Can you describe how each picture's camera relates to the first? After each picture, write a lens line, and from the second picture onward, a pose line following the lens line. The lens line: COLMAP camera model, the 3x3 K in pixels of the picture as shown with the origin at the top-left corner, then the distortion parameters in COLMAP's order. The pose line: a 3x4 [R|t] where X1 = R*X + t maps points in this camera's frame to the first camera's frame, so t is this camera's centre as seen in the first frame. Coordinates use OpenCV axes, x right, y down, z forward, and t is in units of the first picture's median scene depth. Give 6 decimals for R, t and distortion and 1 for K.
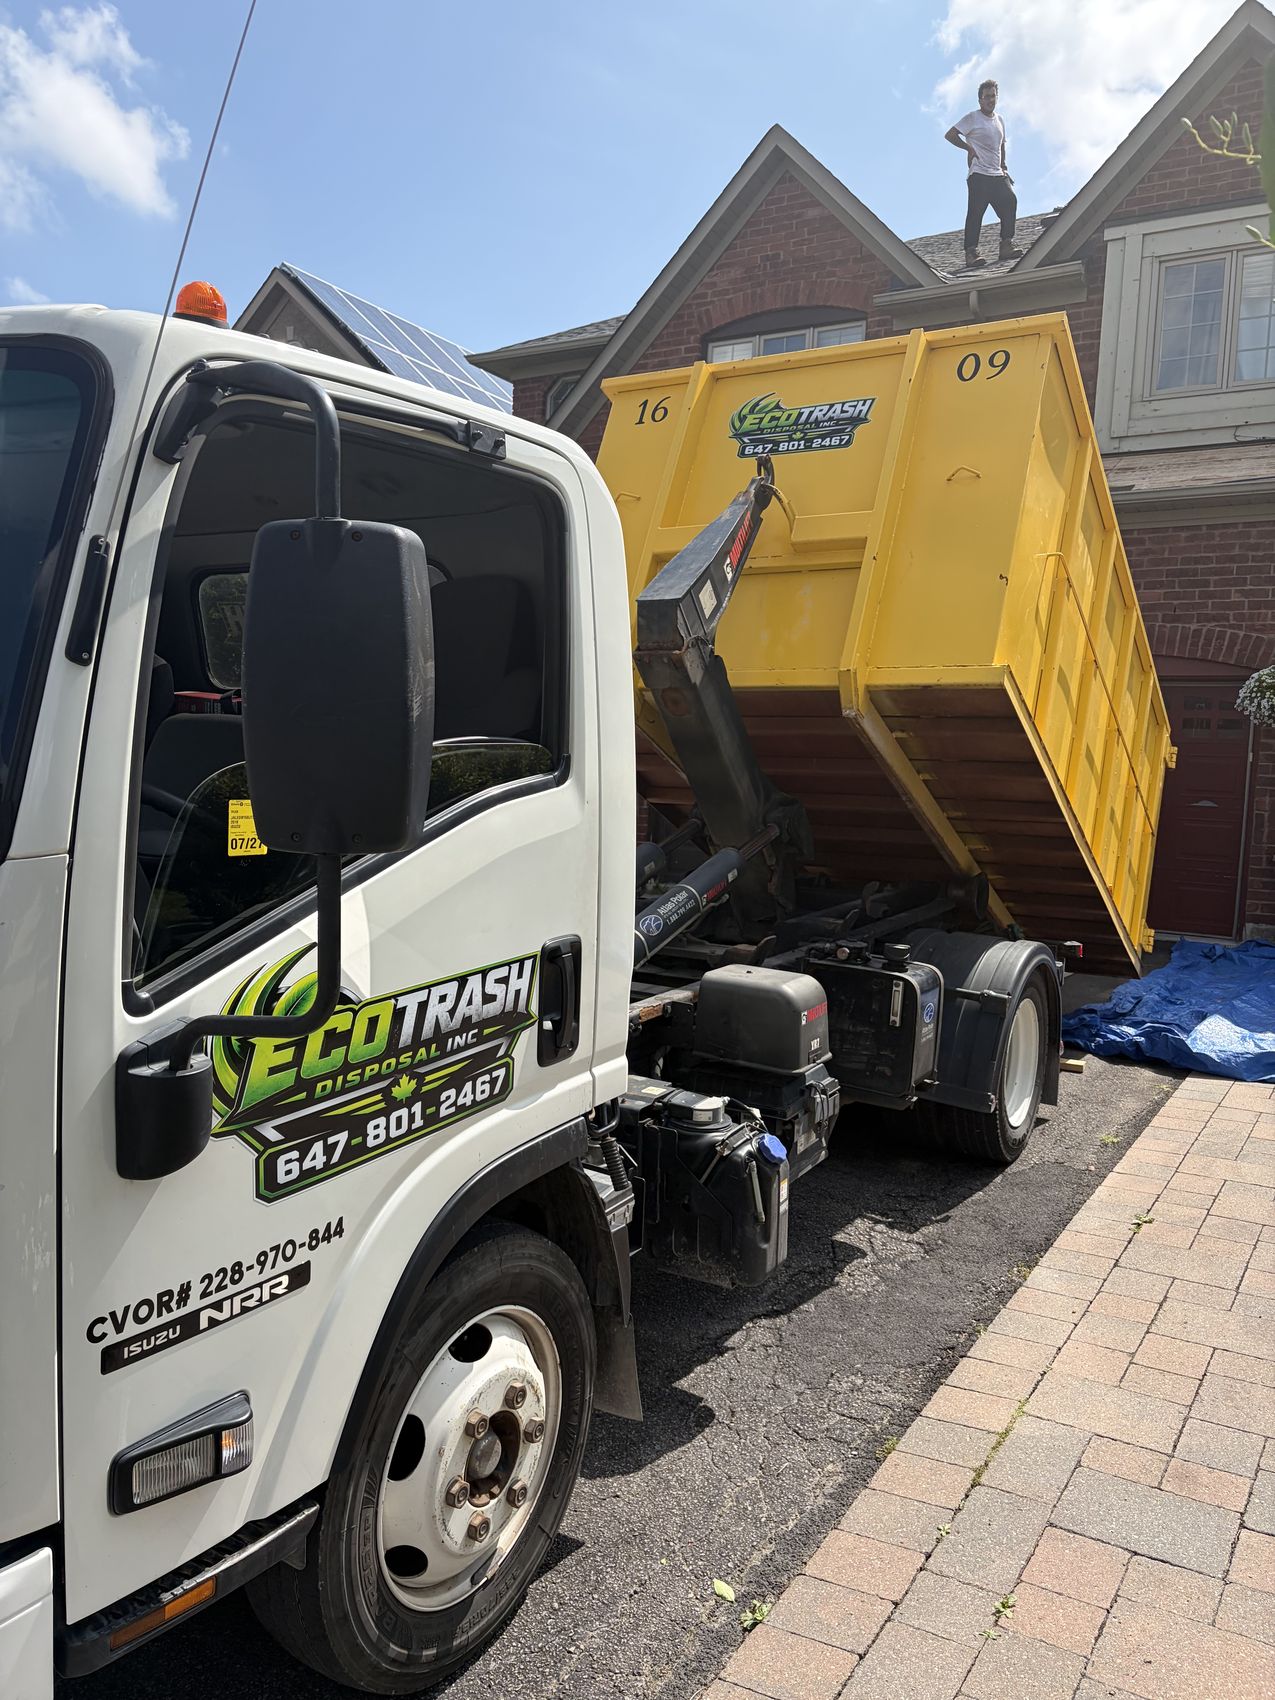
lens RADIAL K [[1308.1, 0, 638.8], [0, 1308.1, 847.8], [0, 0, 1]] dist [-0.040618, 0.056531]
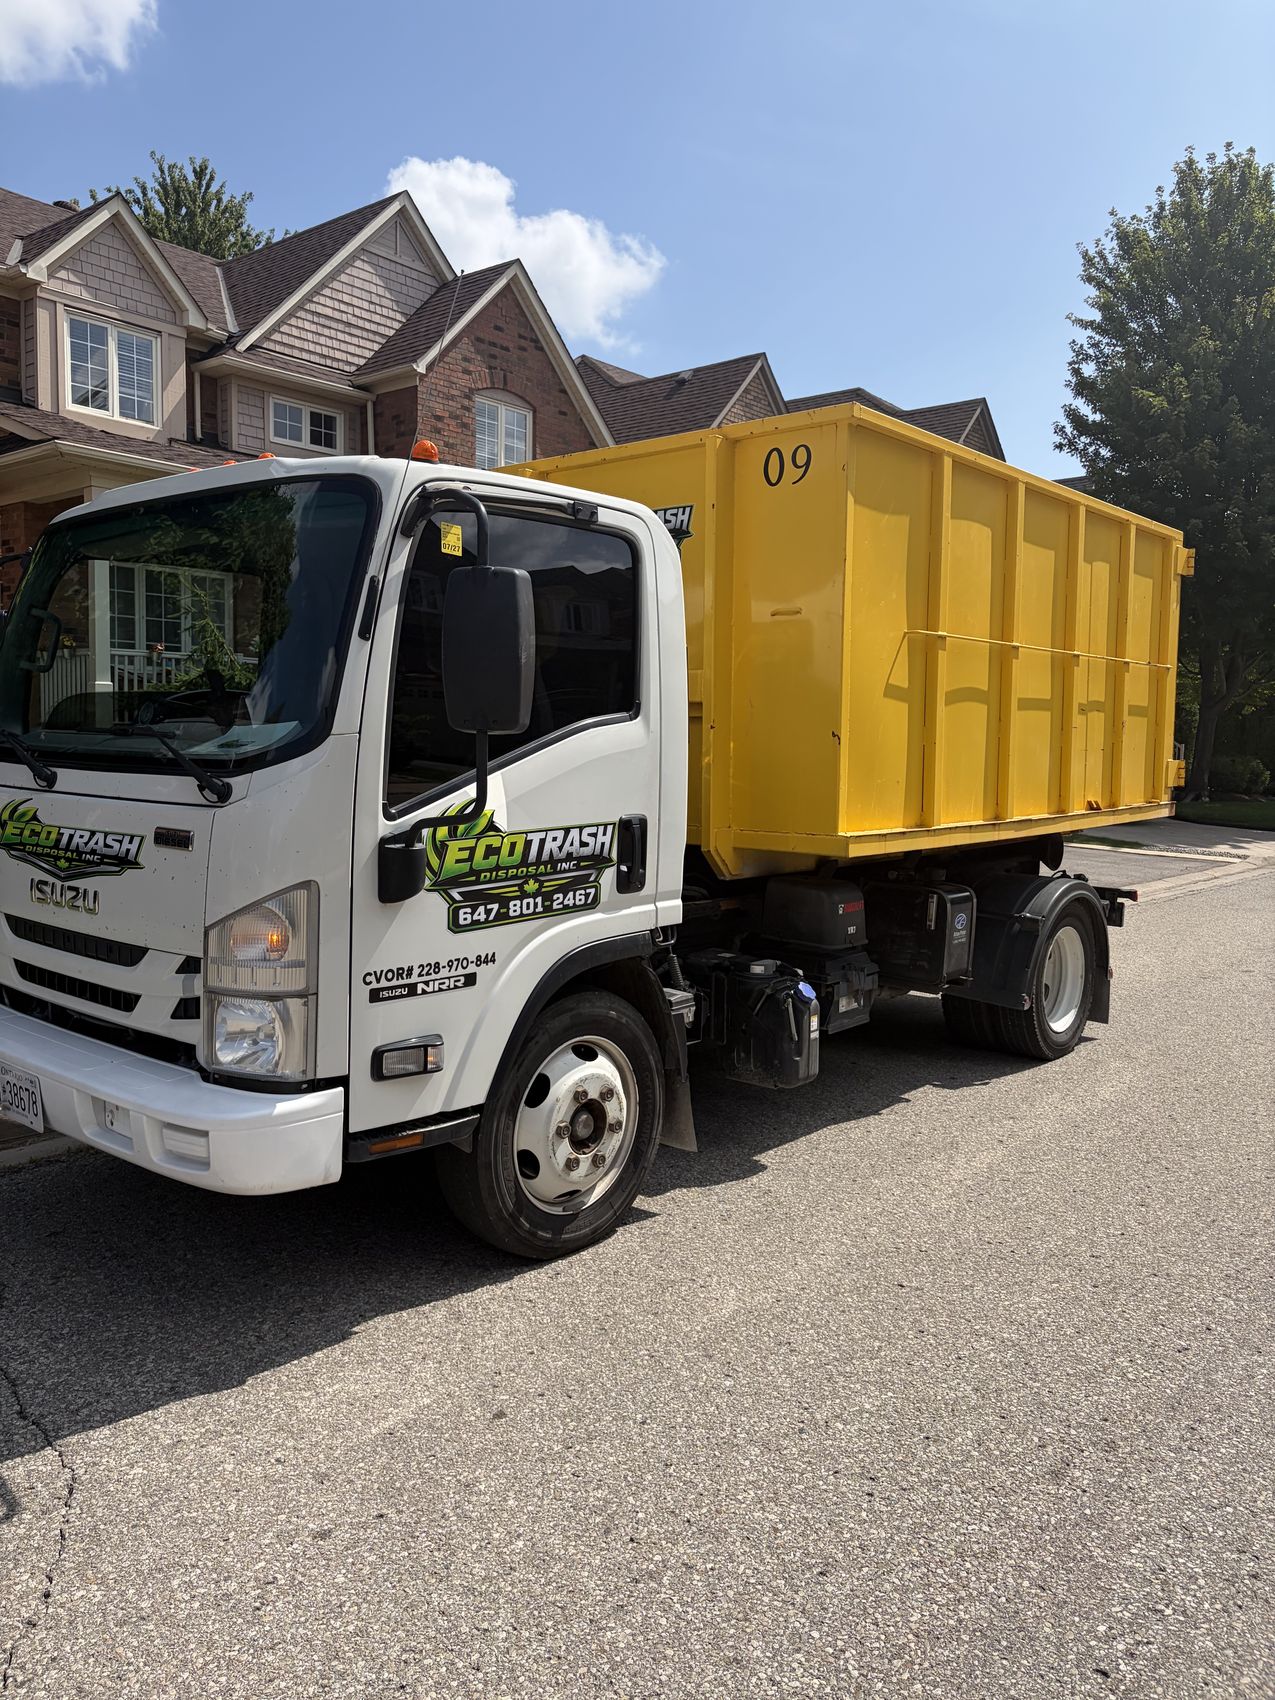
lens RADIAL K [[1350.4, 0, 639.1], [0, 1350.4, 821.5], [0, 0, 1]] dist [0.200919, 0.000099]
pose [[0.988550, -0.002575, -0.150872, 0.242491], [-0.002616, 0.999412, -0.034196, 0.160789], [0.150871, 0.034199, 0.987962, -0.792450]]
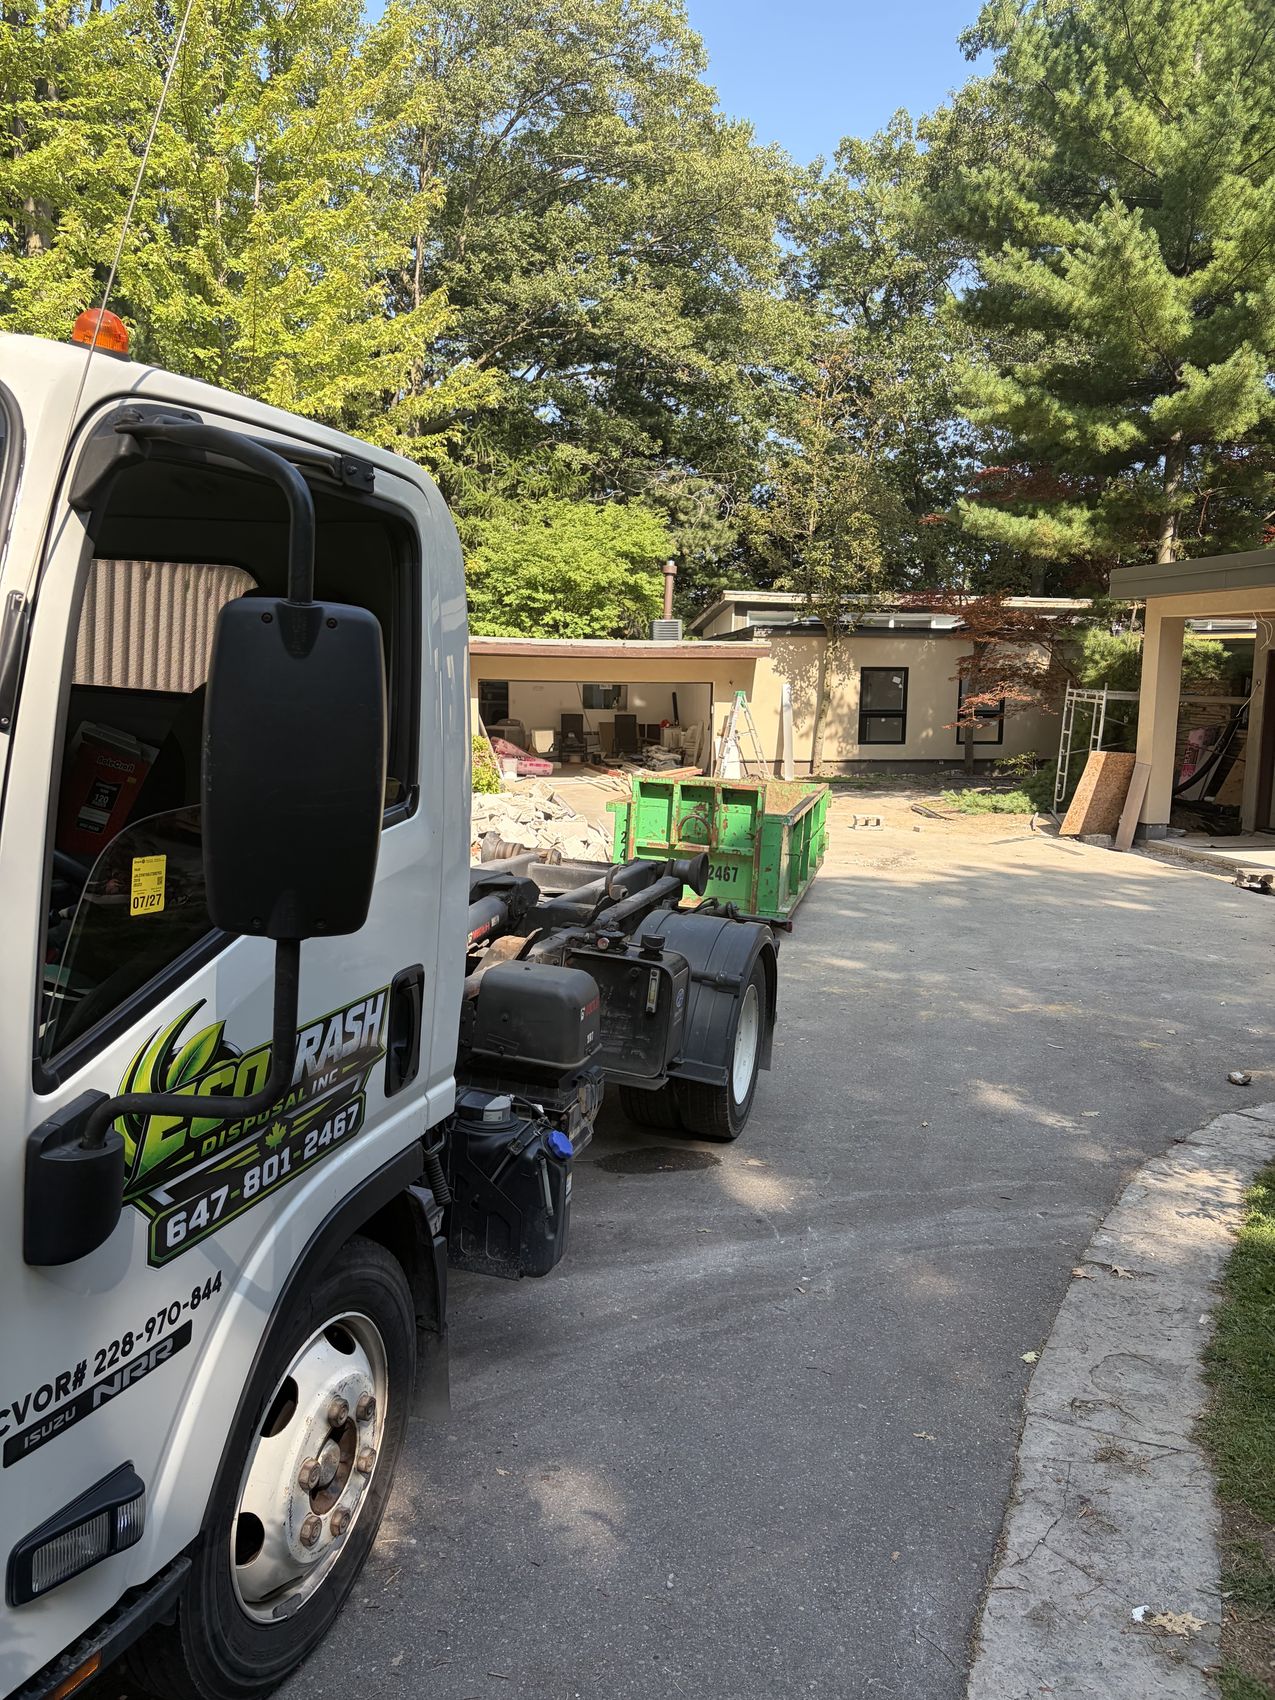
lens RADIAL K [[1308.1, 0, 638.8], [0, 1308.1, 847.8], [0, 0, 1]] dist [-0.040618, 0.056531]
pose [[0.969761, 0.014669, 0.243615, -0.159124], [-0.024477, 0.999005, 0.037283, -0.079102], [-0.242825, -0.042119, 0.969155, -0.017366]]
